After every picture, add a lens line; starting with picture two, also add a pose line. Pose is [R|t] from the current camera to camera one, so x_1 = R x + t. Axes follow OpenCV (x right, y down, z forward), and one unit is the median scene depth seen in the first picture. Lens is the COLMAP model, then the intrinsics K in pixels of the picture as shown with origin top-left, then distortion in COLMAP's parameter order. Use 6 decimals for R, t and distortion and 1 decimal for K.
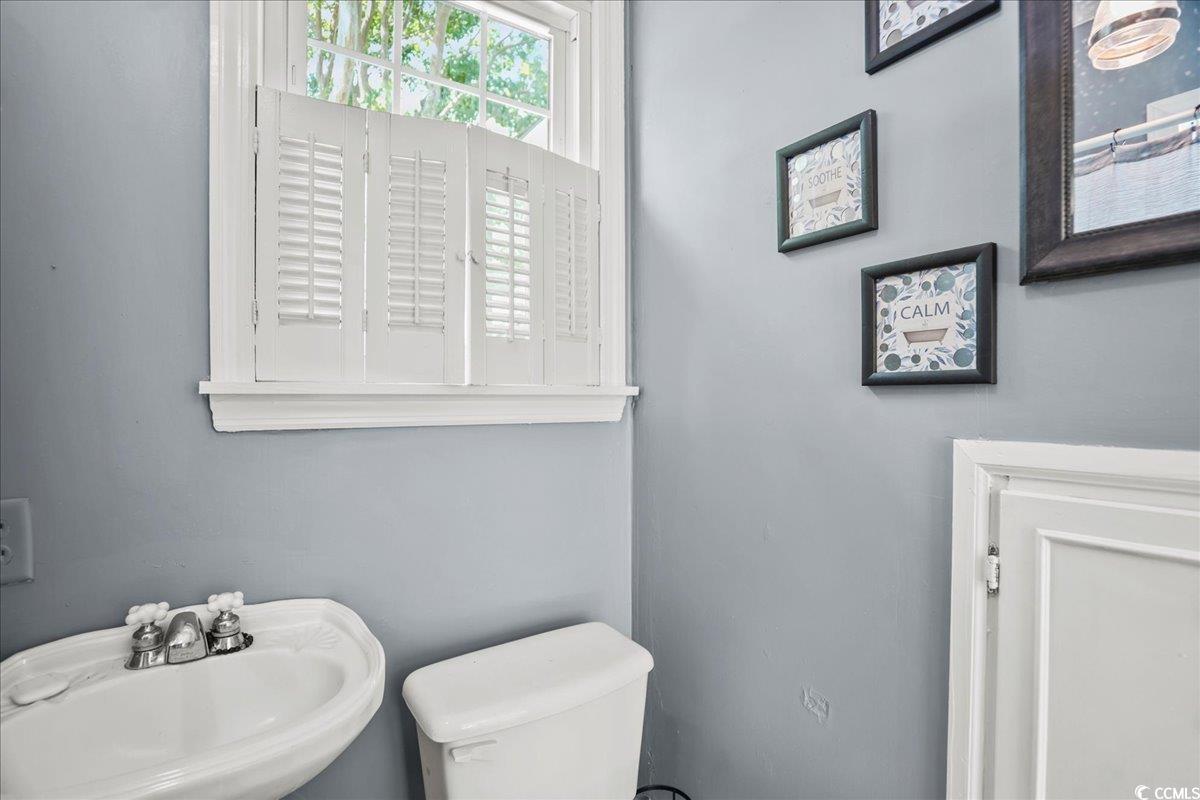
lens RADIAL K [[569.8, 0, 594.0], [0, 569.8, 405.6], [0, 0, 1]] dist [-0.015912, 0.004125]
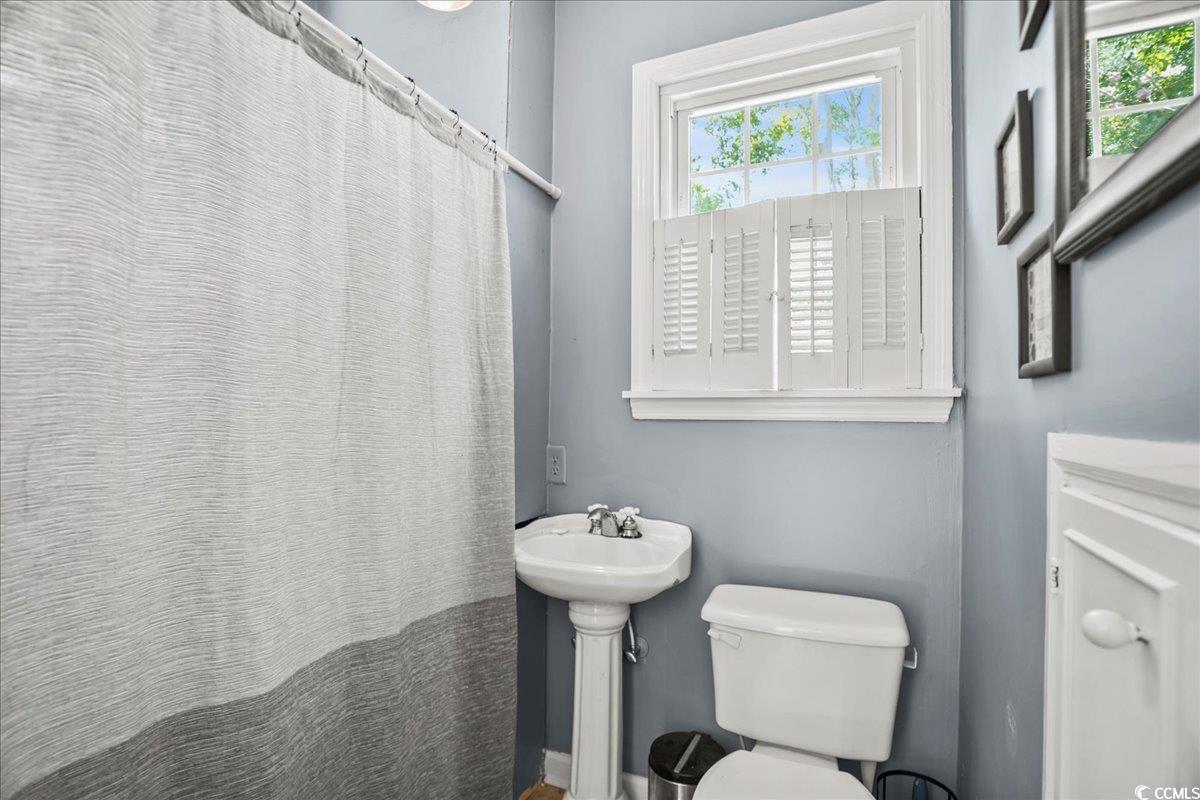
lens RADIAL K [[569.8, 0, 600.4], [0, 569.8, 408.1], [0, 0, 1]] dist [-0.015912, 0.004125]
pose [[0.570727, 0.000436, -0.821140, 0.718483], [-0.014793, 0.999843, -0.009751, 0.028834], [0.821007, 0.017712, 0.570644, -0.120557]]
